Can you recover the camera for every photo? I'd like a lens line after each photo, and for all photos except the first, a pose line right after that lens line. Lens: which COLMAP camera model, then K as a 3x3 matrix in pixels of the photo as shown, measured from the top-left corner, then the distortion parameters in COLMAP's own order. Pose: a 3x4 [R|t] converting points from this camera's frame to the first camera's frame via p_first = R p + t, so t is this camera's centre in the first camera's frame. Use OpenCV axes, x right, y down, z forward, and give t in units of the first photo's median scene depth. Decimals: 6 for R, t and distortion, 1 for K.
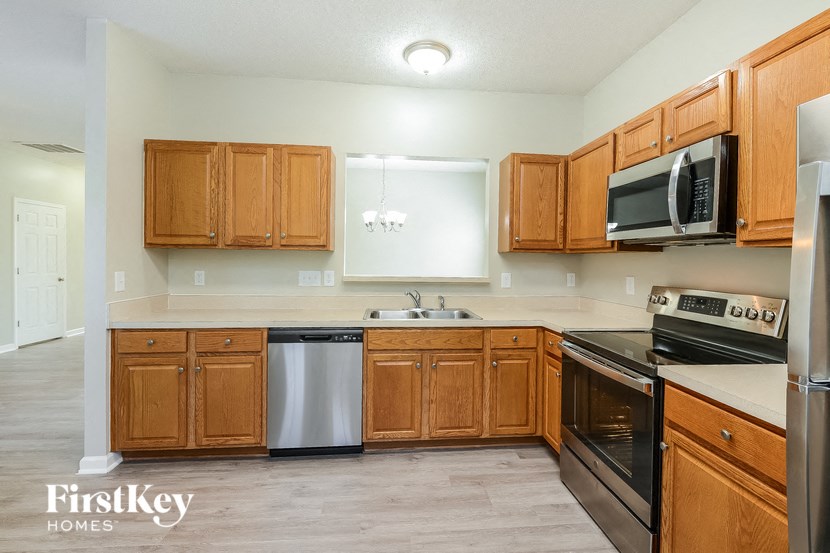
lens RADIAL K [[367.0, 0, 422.8], [0, 367.0, 262.4], [0, 0, 1]] dist [-0.000592, -0.000474]
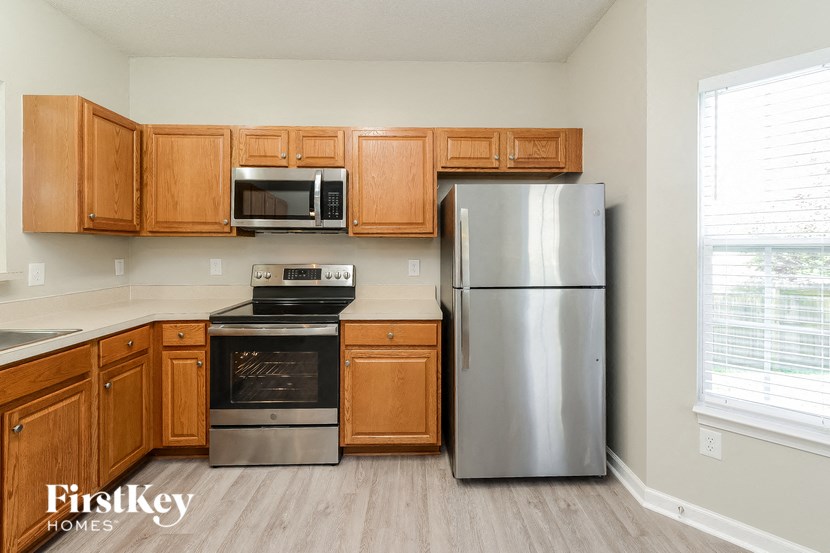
lens RADIAL K [[355.9, 0, 414.6], [0, 355.9, 246.4], [0, 0, 1]] dist [0.002124, -0.000062]
pose [[0.086548, -0.011607, 0.996180, -0.505441], [0.007569, 0.999911, 0.010993, -0.006052], [-0.996219, 0.006589, 0.086628, 0.356061]]
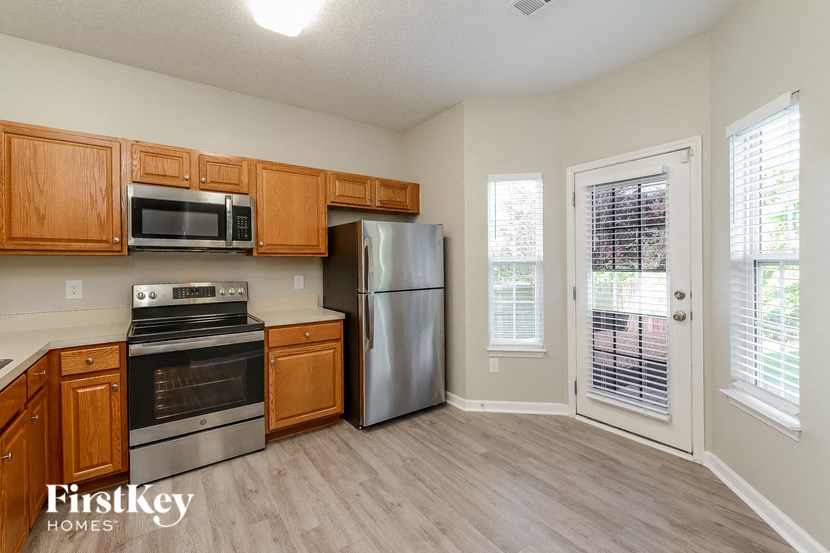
lens RADIAL K [[367.0, 0, 422.8], [0, 367.0, 262.4], [0, 0, 1]] dist [-0.000592, -0.000474]
pose [[-0.512414, -0.008784, 0.858694, -0.823932], [0.006870, 0.999874, 0.014328, -0.017983], [-0.858711, 0.013241, -0.512289, 0.795971]]
